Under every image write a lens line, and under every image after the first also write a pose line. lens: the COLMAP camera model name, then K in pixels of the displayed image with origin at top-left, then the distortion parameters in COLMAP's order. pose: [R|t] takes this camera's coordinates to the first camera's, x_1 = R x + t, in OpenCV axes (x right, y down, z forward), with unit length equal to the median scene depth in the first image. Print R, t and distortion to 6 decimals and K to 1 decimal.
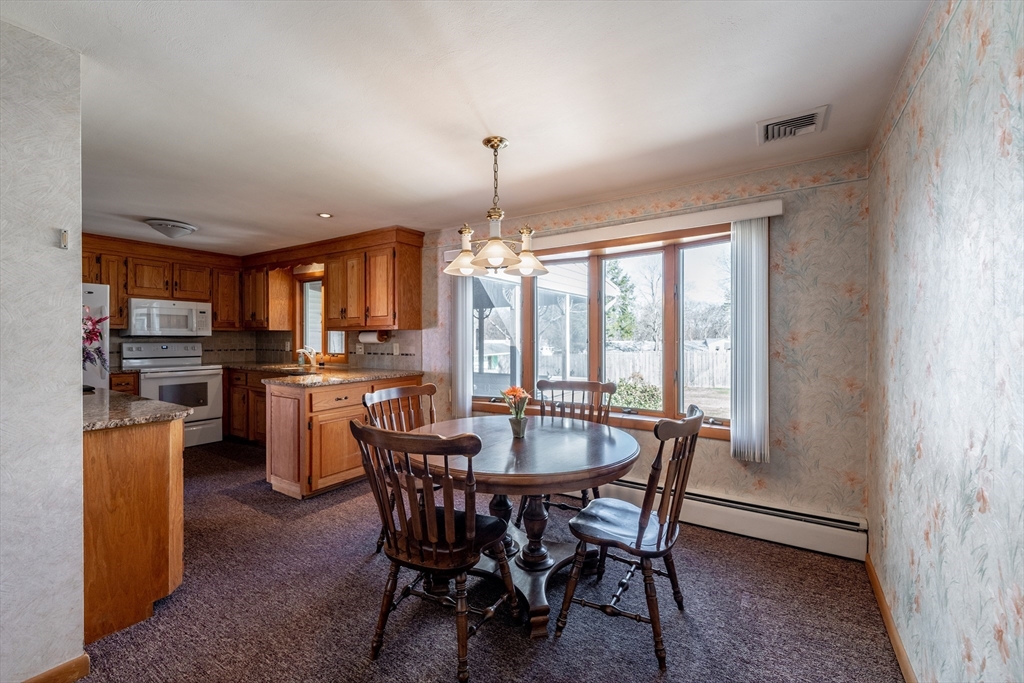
lens RADIAL K [[422.7, 0, 513.4], [0, 422.7, 340.6], [0, 0, 1]] dist [-0.001528, -0.000283]
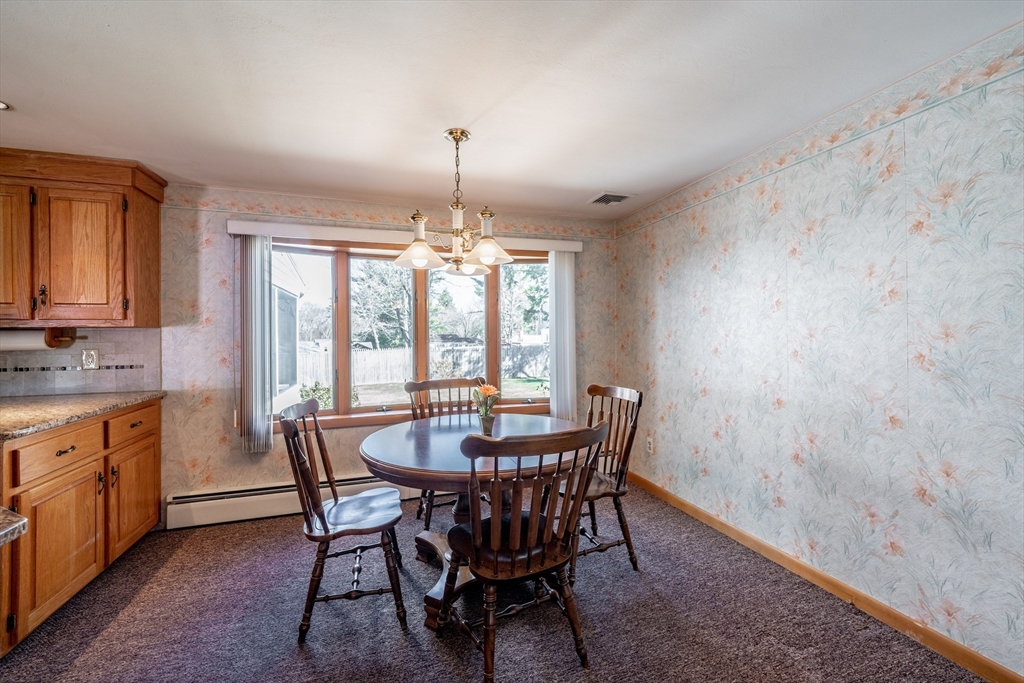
lens RADIAL K [[415.9, 0, 512.5], [0, 415.9, 335.3], [0, 0, 1]] dist [-0.001211, -0.000060]
pose [[0.629305, -0.002564, 0.777154, -0.344153], [0.013614, 0.999877, -0.007725, -0.000897], [-0.777039, 0.015441, 0.629263, 0.151842]]
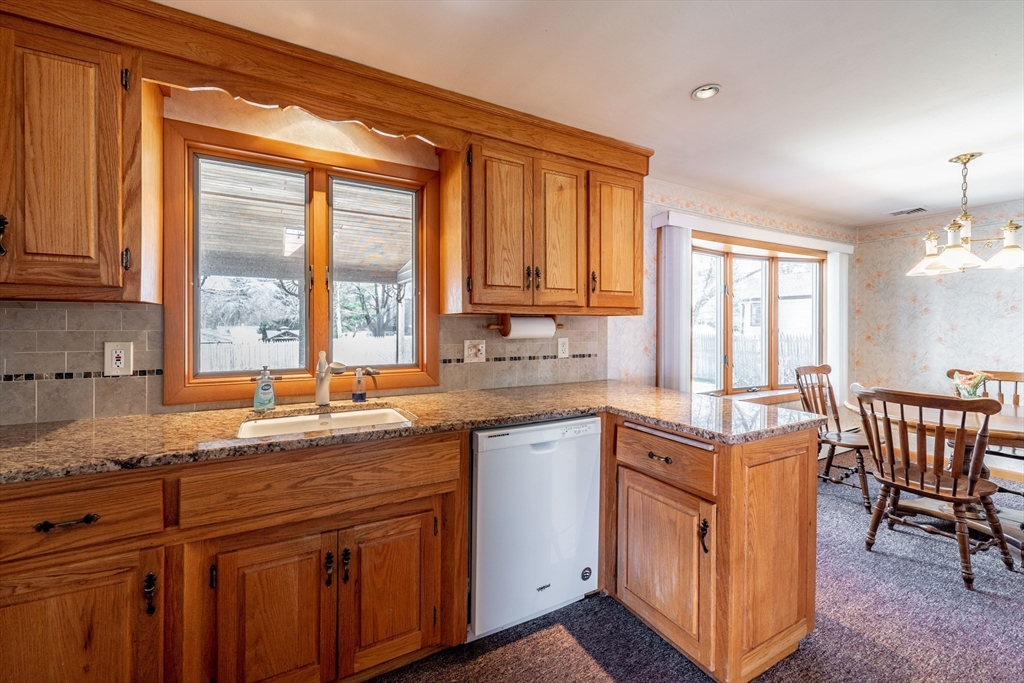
lens RADIAL K [[421.7, 0, 506.7], [0, 421.7, 328.2], [0, 0, 1]] dist [0.000176, -0.000762]
pose [[0.471386, -0.003119, 0.881921, -0.794517], [0.003487, 0.999993, 0.001672, -0.007679], [-0.881920, 0.002287, 0.471394, 0.761037]]
